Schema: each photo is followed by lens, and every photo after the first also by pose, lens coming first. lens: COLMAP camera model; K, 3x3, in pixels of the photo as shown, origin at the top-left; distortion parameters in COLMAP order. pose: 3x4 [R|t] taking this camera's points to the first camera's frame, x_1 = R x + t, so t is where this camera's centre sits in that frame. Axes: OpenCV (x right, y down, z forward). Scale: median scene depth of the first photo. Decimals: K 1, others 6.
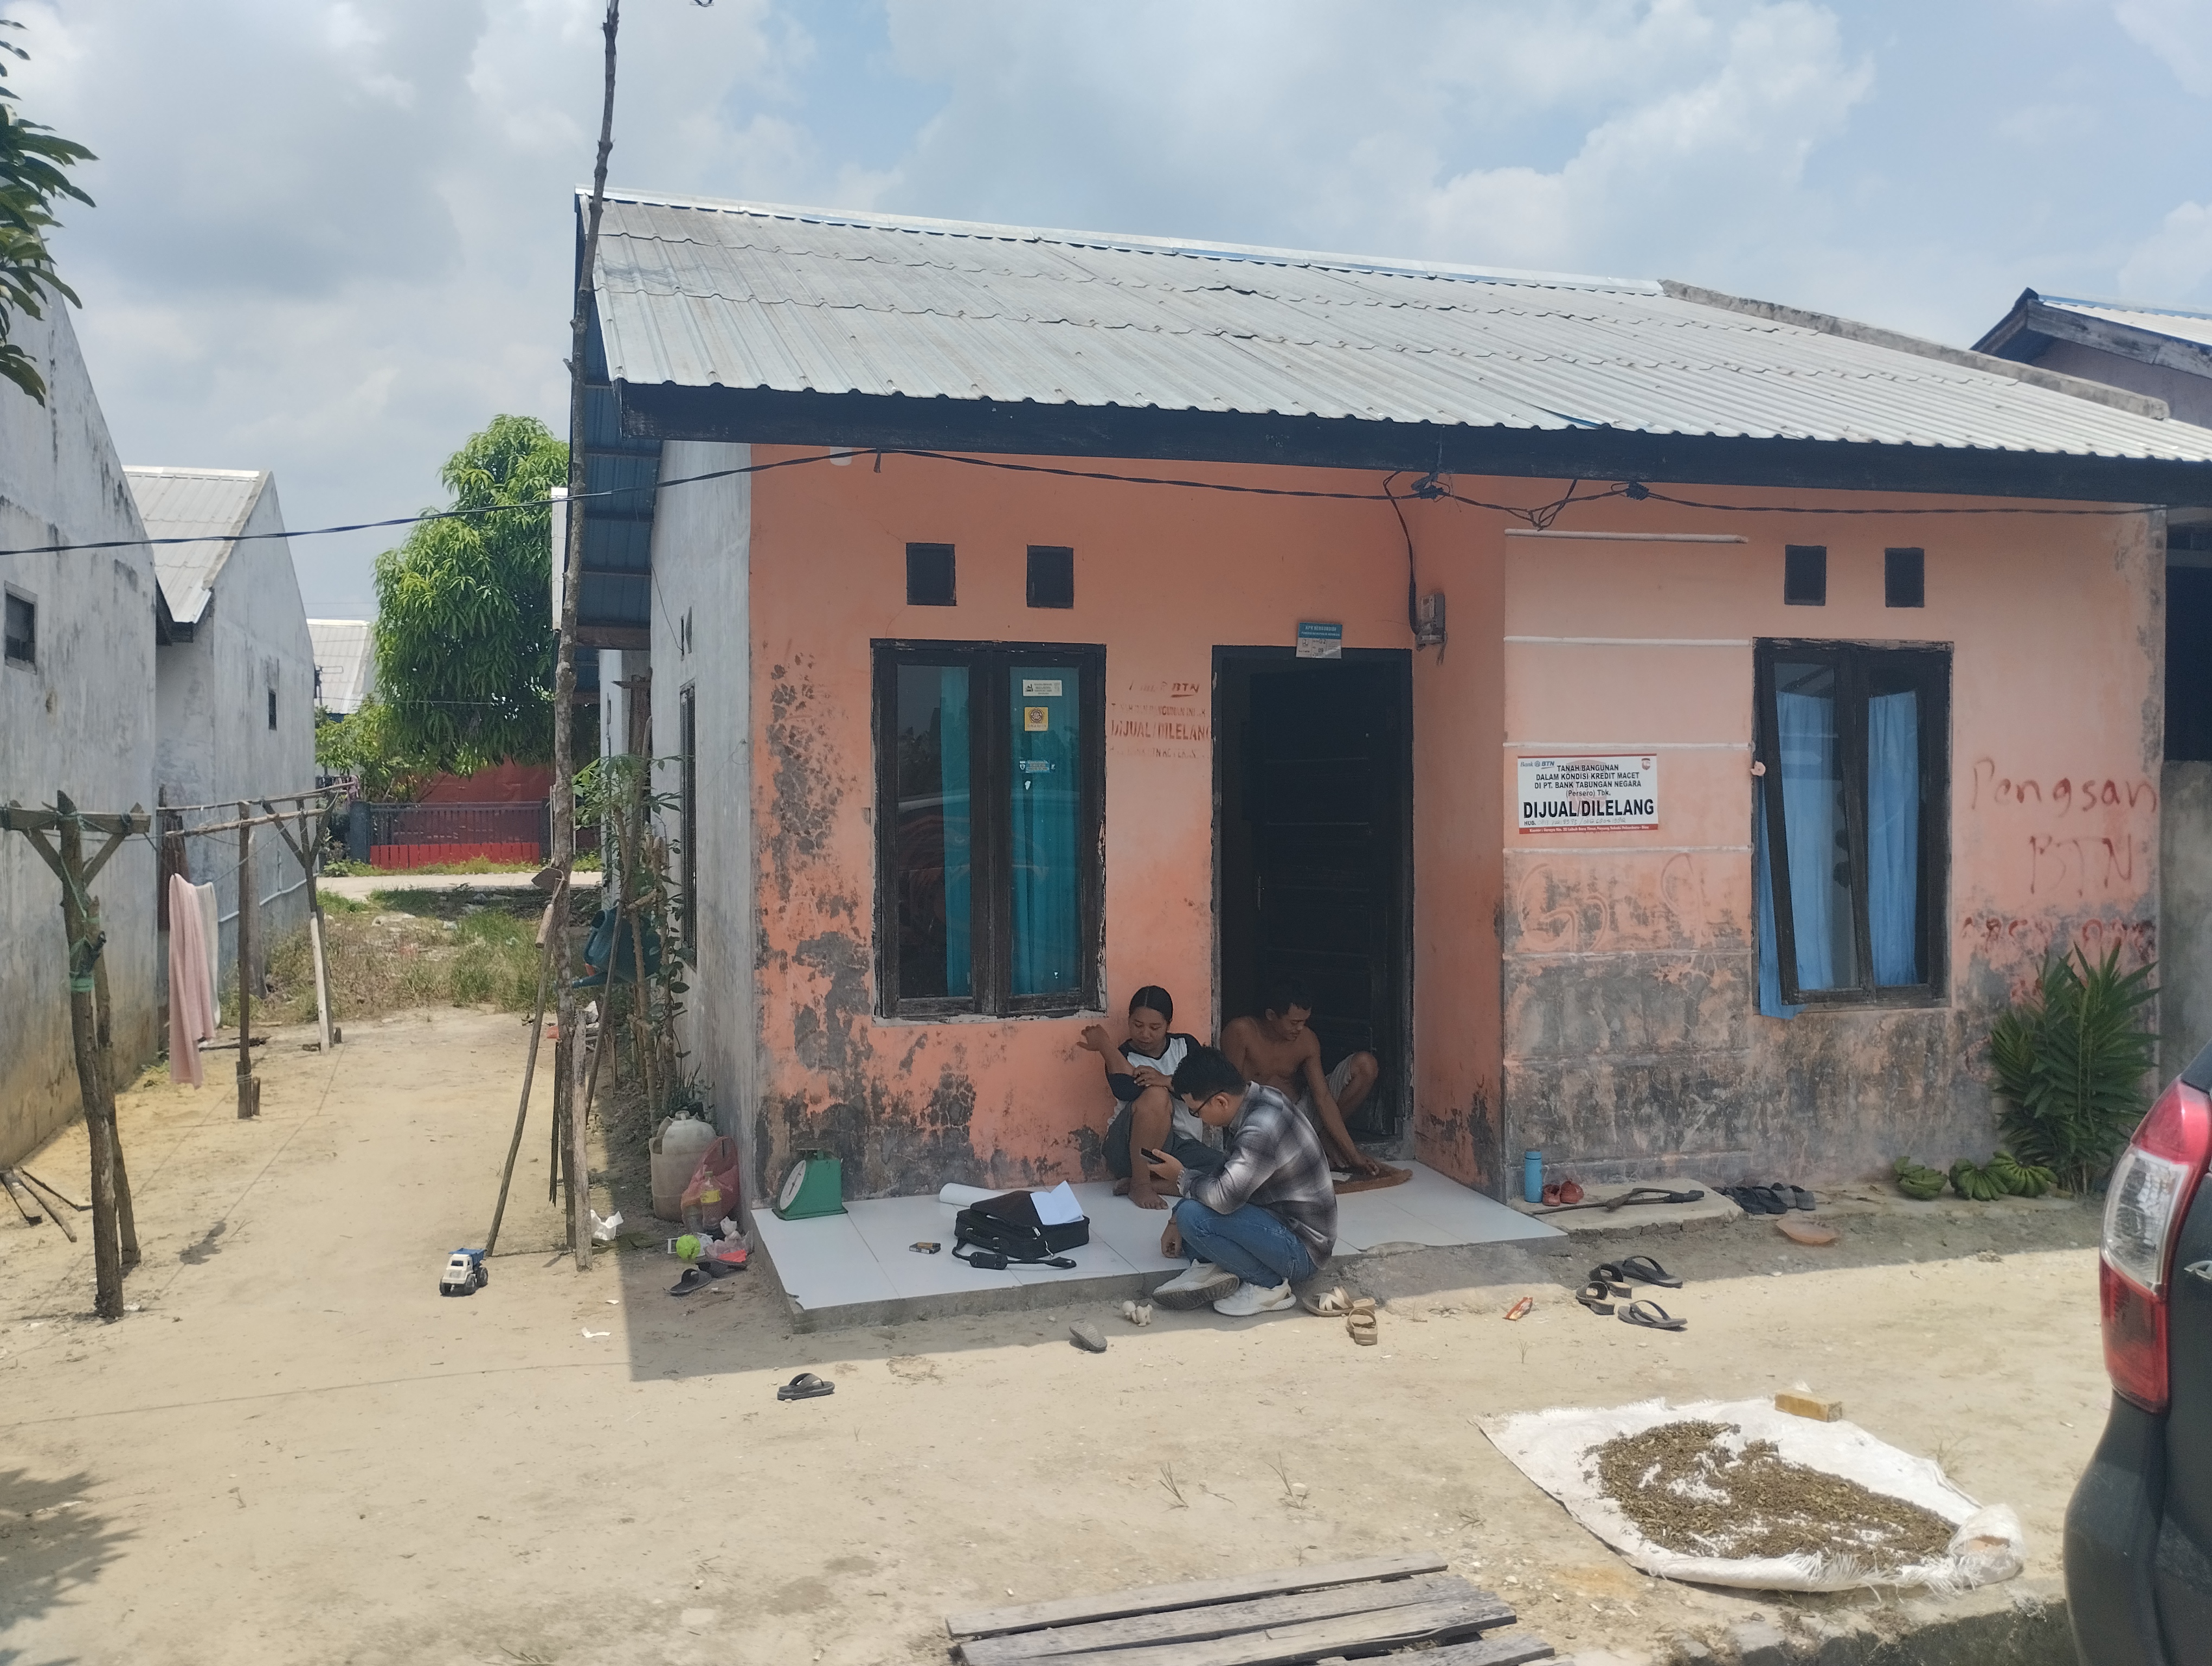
lens RADIAL K [[1830.3, 0, 1033.5], [0, 1830.3, 820.3], [0, 0, 1]] dist [0.066946, -0.106094]
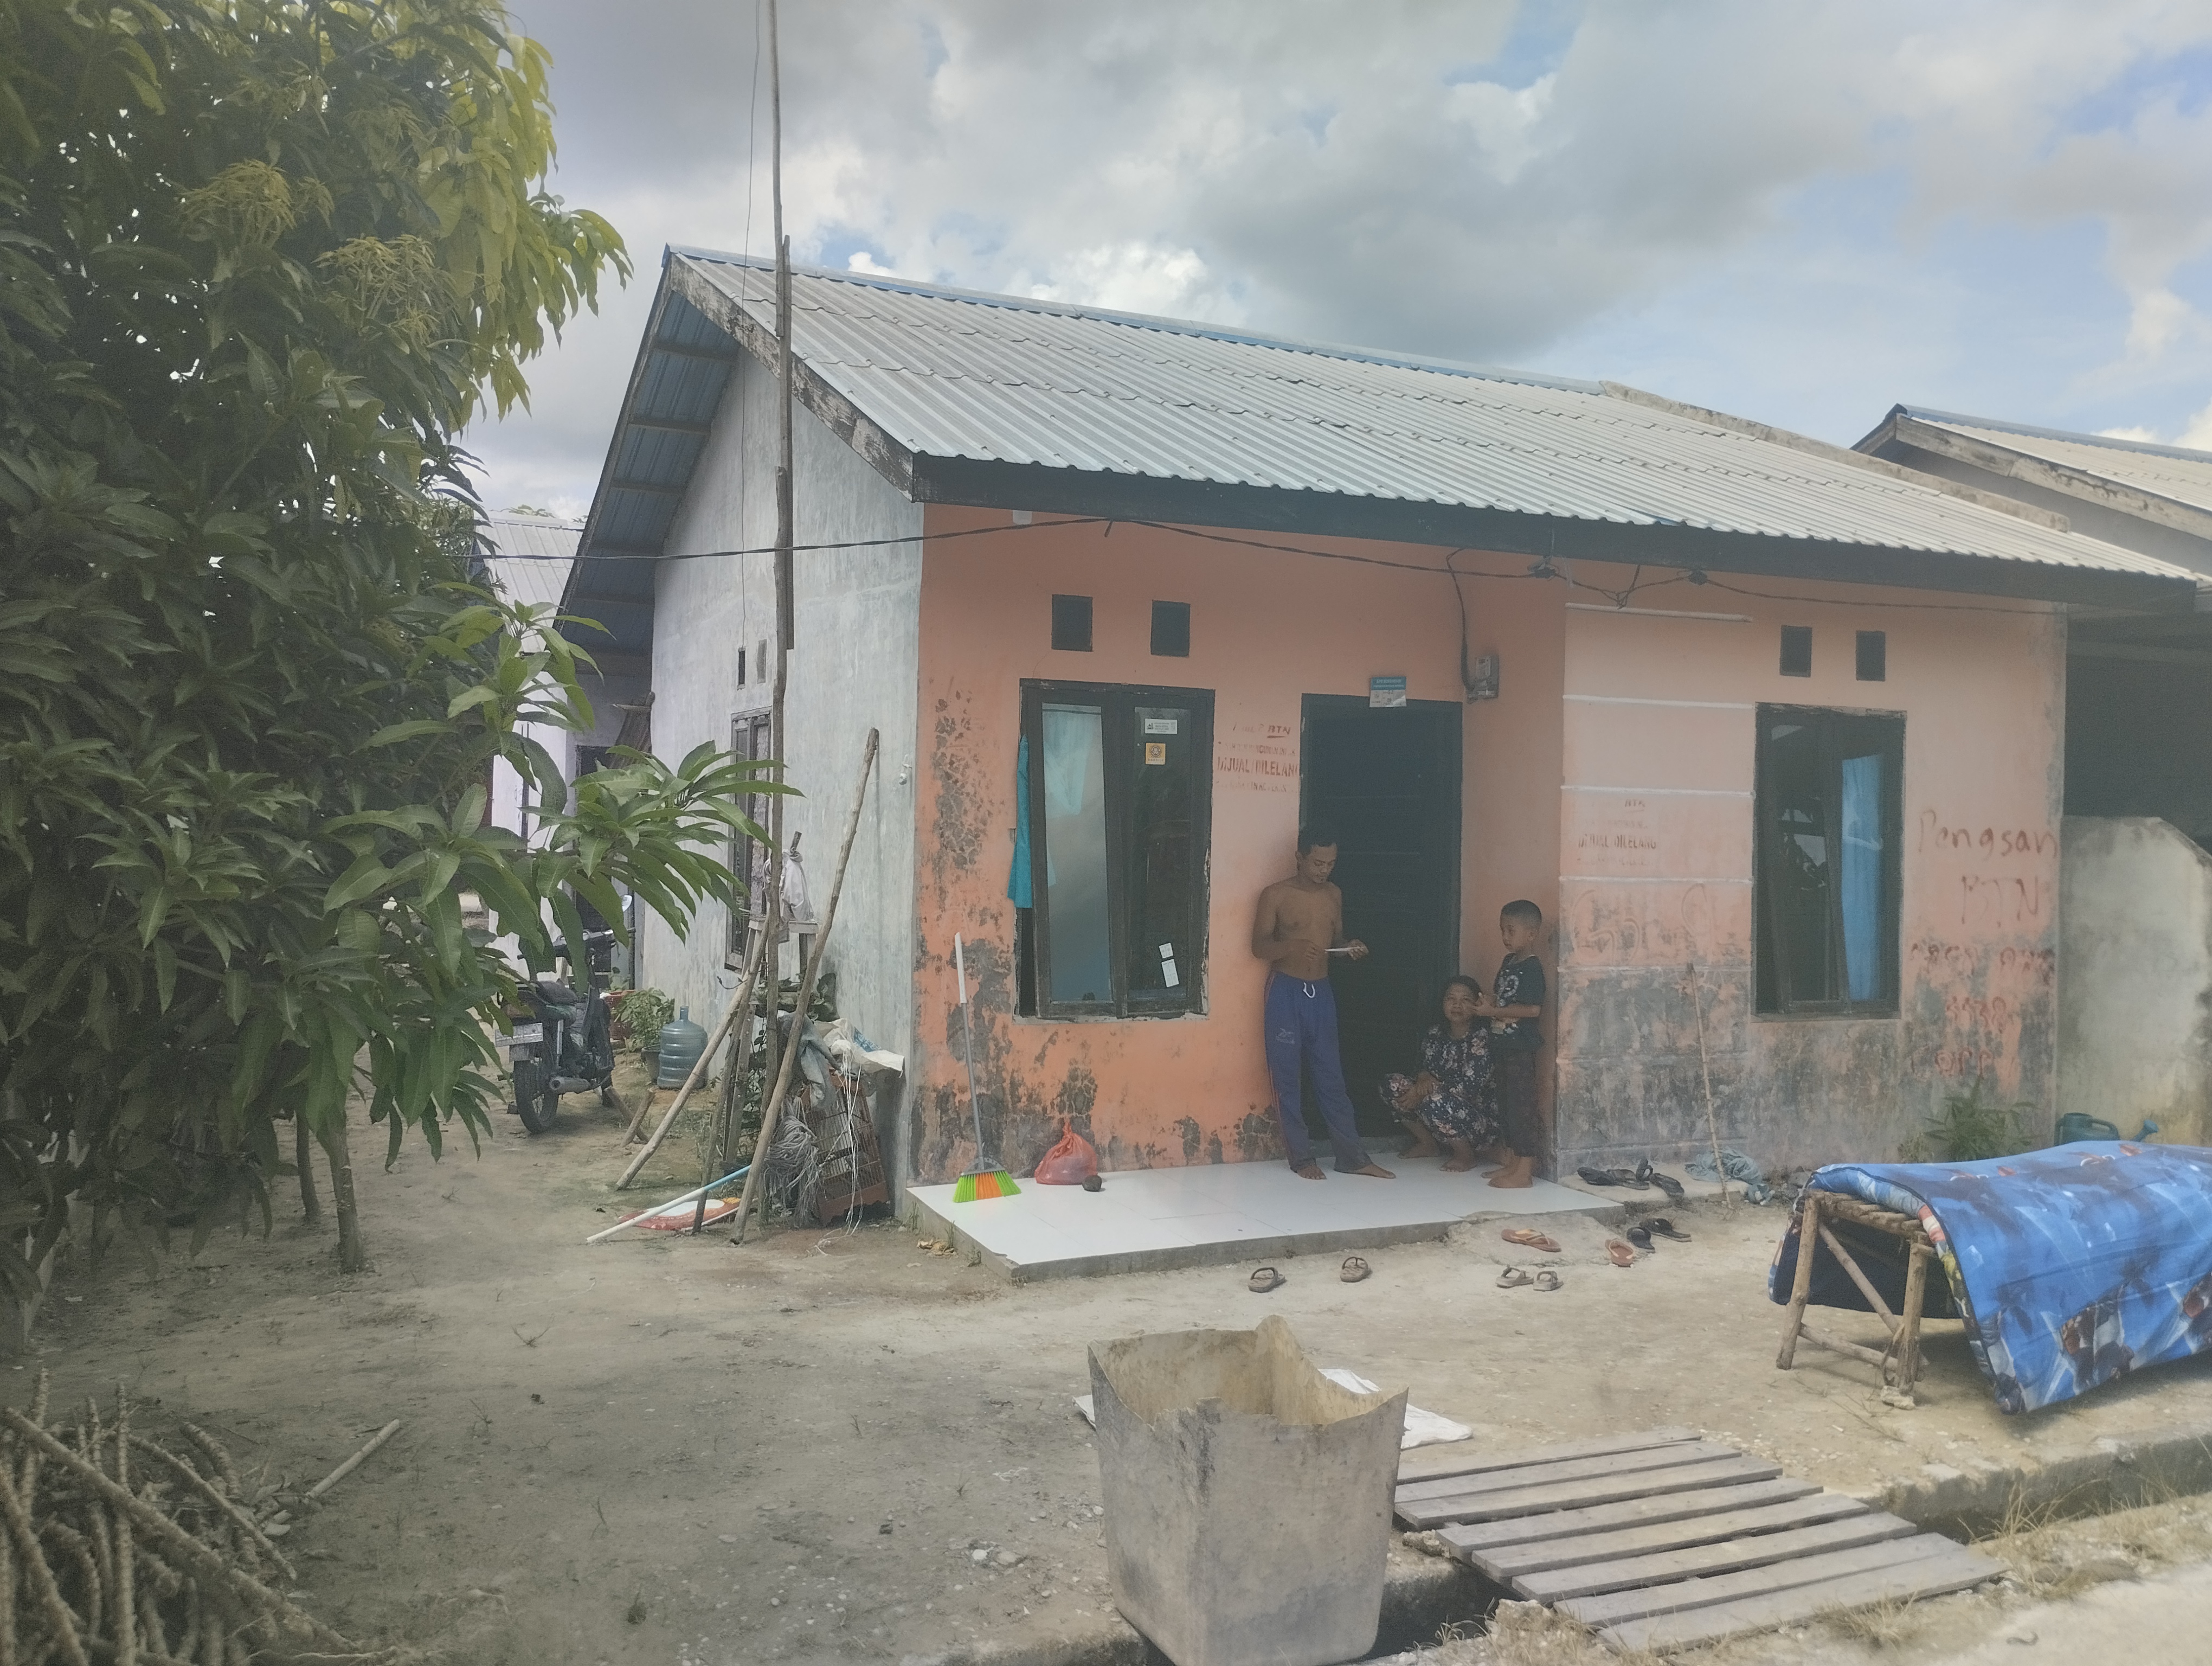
lens RADIAL K [[1830.3, 0, 1033.5], [0, 1830.3, 820.3], [0, 0, 1]] dist [0.066946, -0.106094]
pose [[0.991574, 0.023884, 0.127324, -0.217733], [-0.021446, 0.999560, -0.020484, 0.010536], [-0.127757, 0.017581, 0.991650, -0.110455]]
